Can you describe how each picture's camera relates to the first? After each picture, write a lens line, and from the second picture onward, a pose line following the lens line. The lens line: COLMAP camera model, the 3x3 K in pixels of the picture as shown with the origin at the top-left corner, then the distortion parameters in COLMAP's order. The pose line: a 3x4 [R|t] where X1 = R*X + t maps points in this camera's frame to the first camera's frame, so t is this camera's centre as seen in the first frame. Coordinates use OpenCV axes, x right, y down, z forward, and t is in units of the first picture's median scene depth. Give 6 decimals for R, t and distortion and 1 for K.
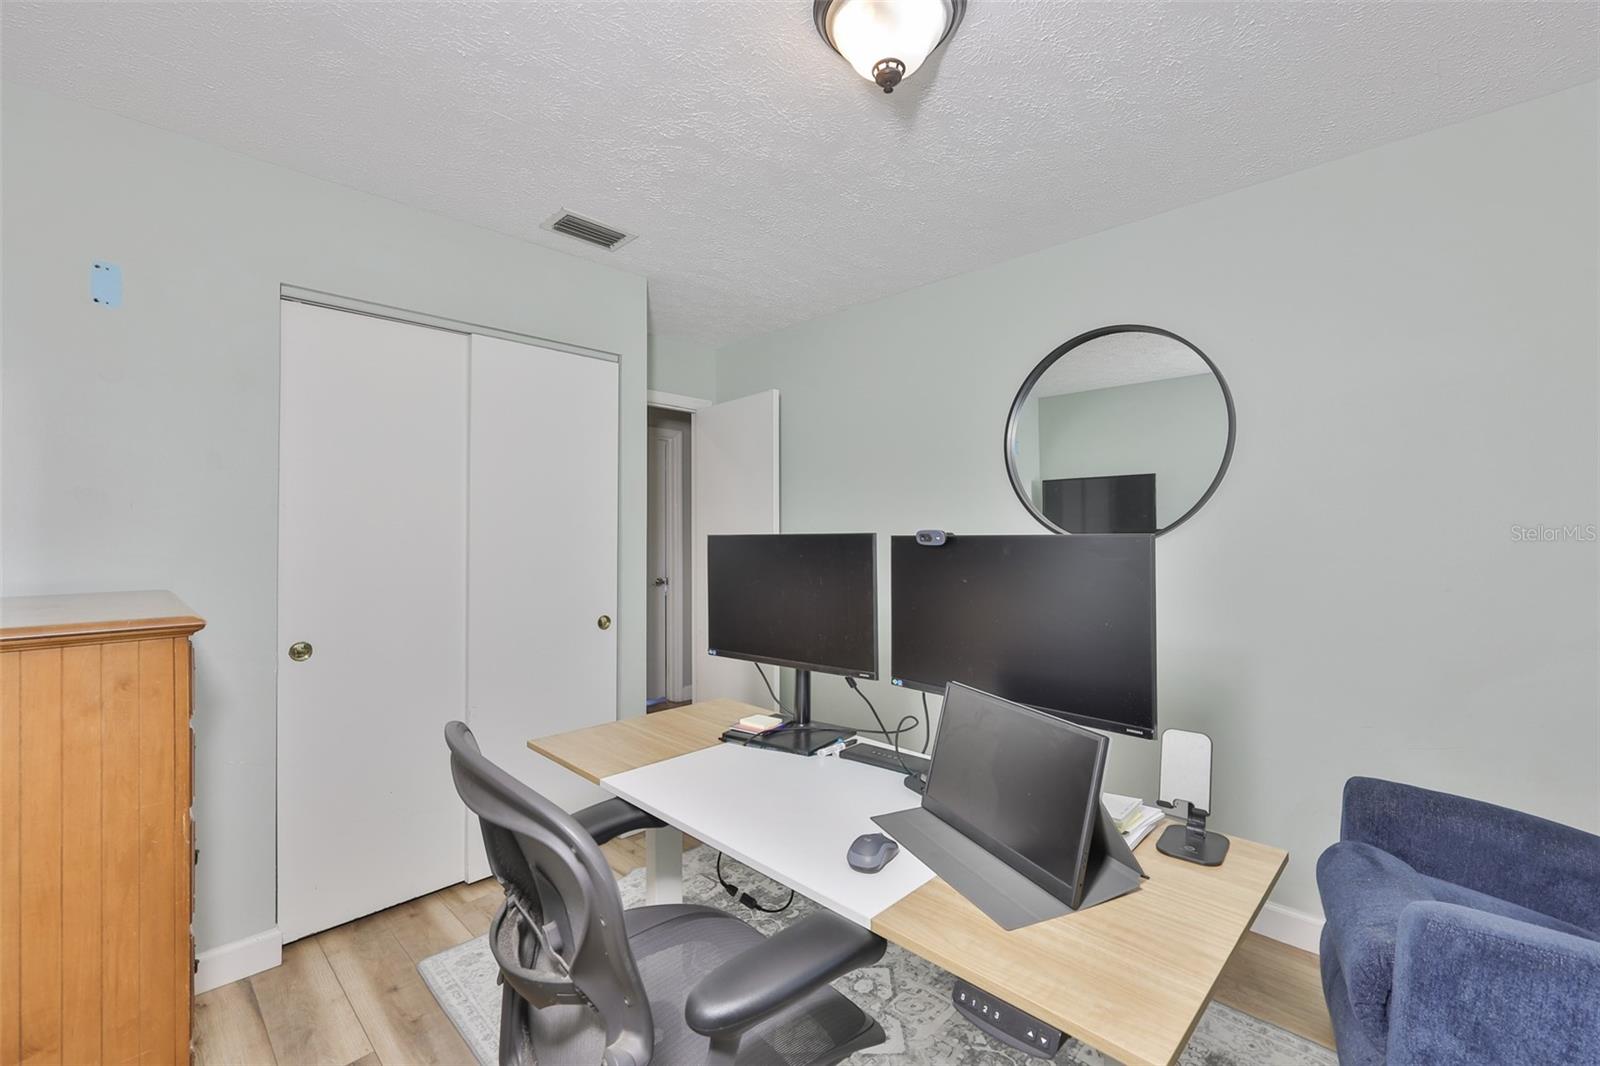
lens RADIAL K [[680.1, 0, 800.8], [0, 680.1, 526.7], [0, 0, 1]] dist [0.000063, 0.000090]
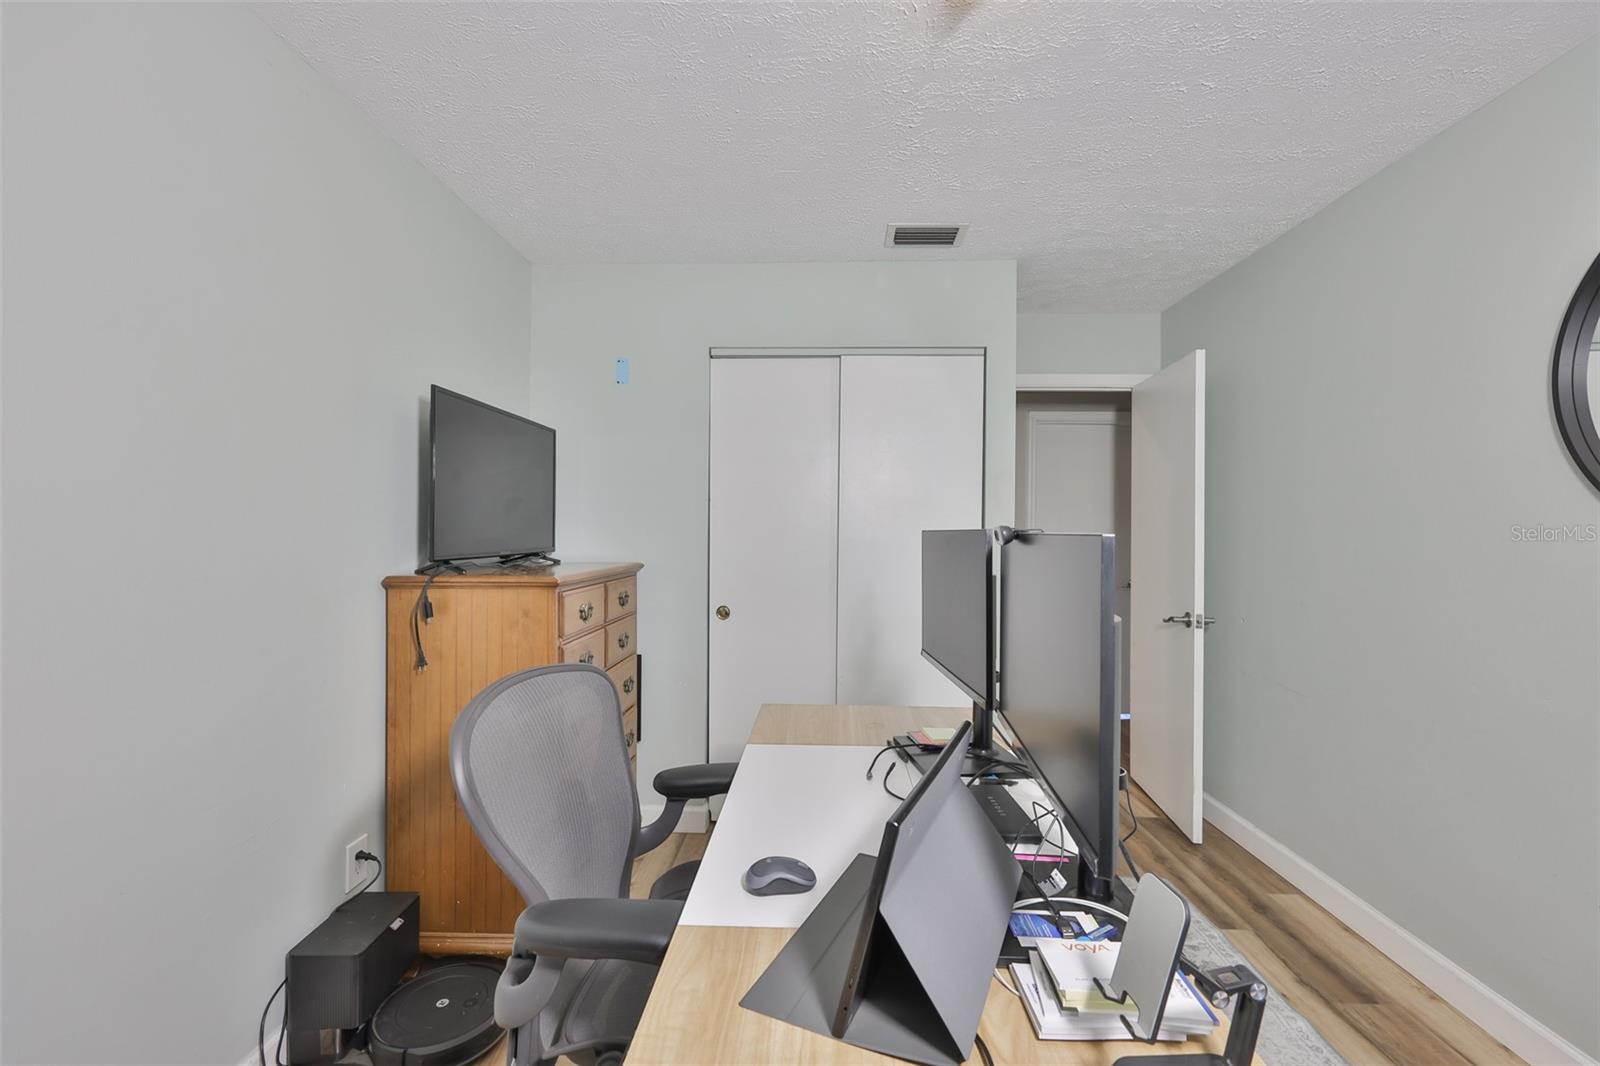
lens RADIAL K [[680.1, 0, 800.8], [0, 680.1, 526.7], [0, 0, 1]] dist [0.000063, 0.000090]
pose [[0.672256, 0.007526, -0.740281, 0.454870], [-0.003632, 0.999970, 0.006868, -0.000078], [0.740310, -0.001928, 0.672263, 0.231065]]
